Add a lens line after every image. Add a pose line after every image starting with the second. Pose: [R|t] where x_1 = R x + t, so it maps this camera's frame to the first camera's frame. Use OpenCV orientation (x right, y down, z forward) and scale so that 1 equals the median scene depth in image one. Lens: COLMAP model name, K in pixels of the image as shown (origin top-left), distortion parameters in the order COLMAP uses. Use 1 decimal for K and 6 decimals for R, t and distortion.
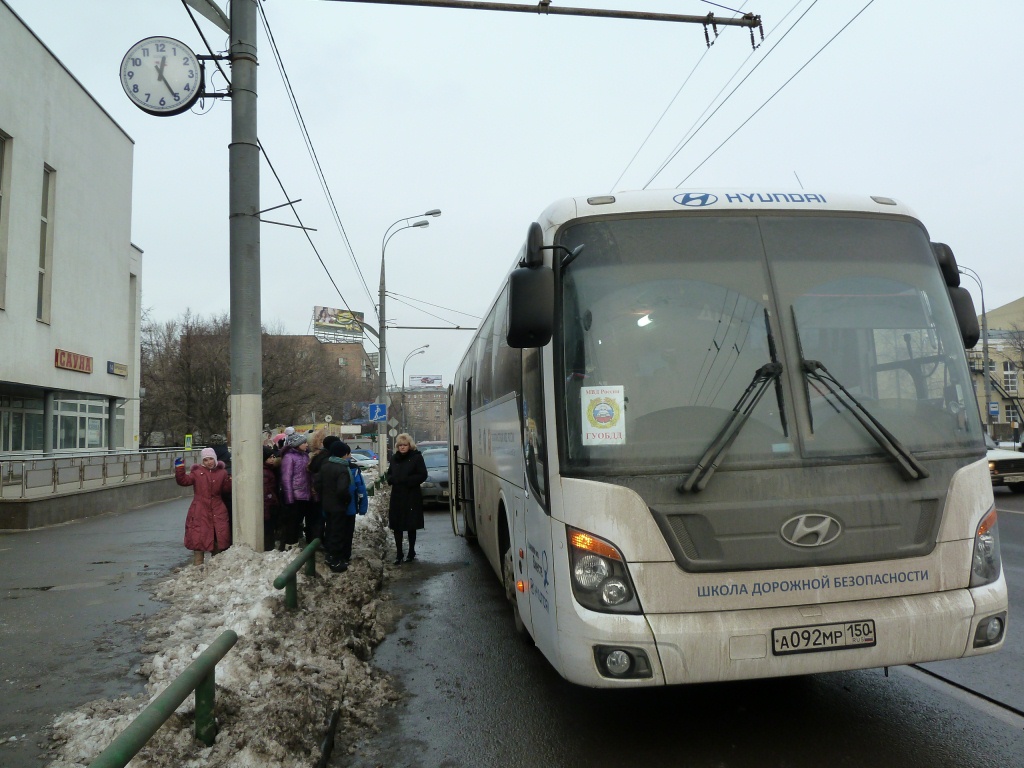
lens RADIAL K [[767.9, 0, 510.1], [0, 767.9, 380.3], [0, 0, 1]] dist [-0.026838, 0.002274]
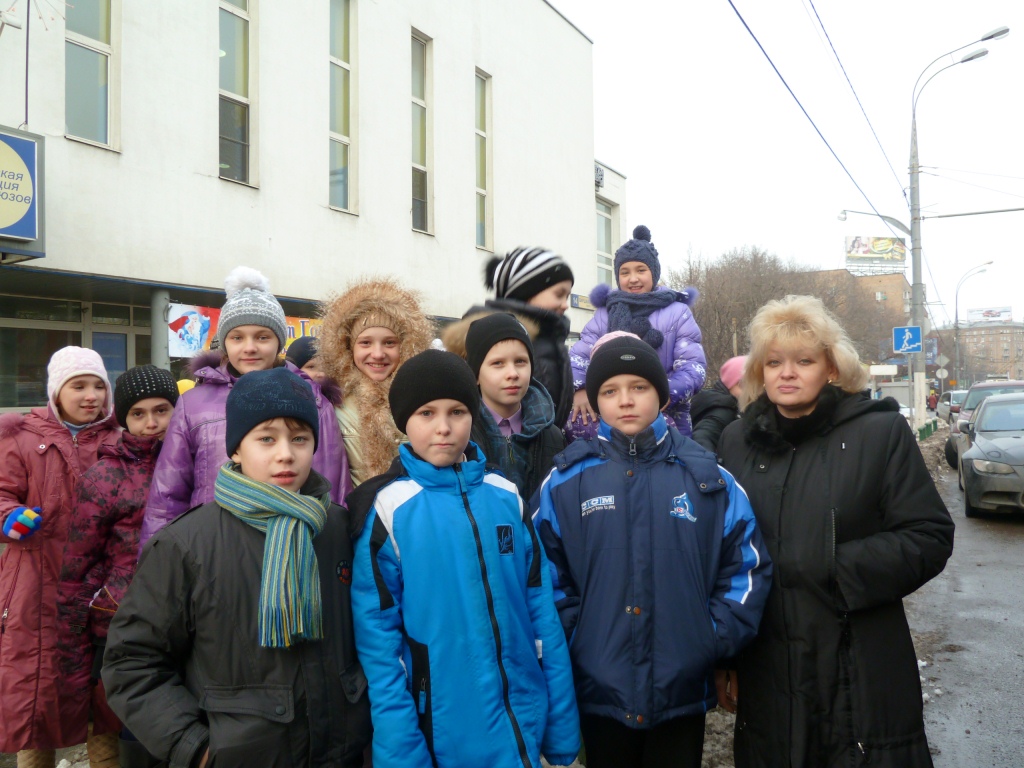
lens RADIAL K [[767.9, 0, 510.7], [0, 767.9, 380.7], [0, 0, 1]] dist [-0.026838, 0.002274]
pose [[0.782648, -0.005082, -0.622444, -0.024616], [0.050284, 0.997215, 0.055084, 0.020093], [0.620431, -0.074410, 0.780723, 0.220458]]
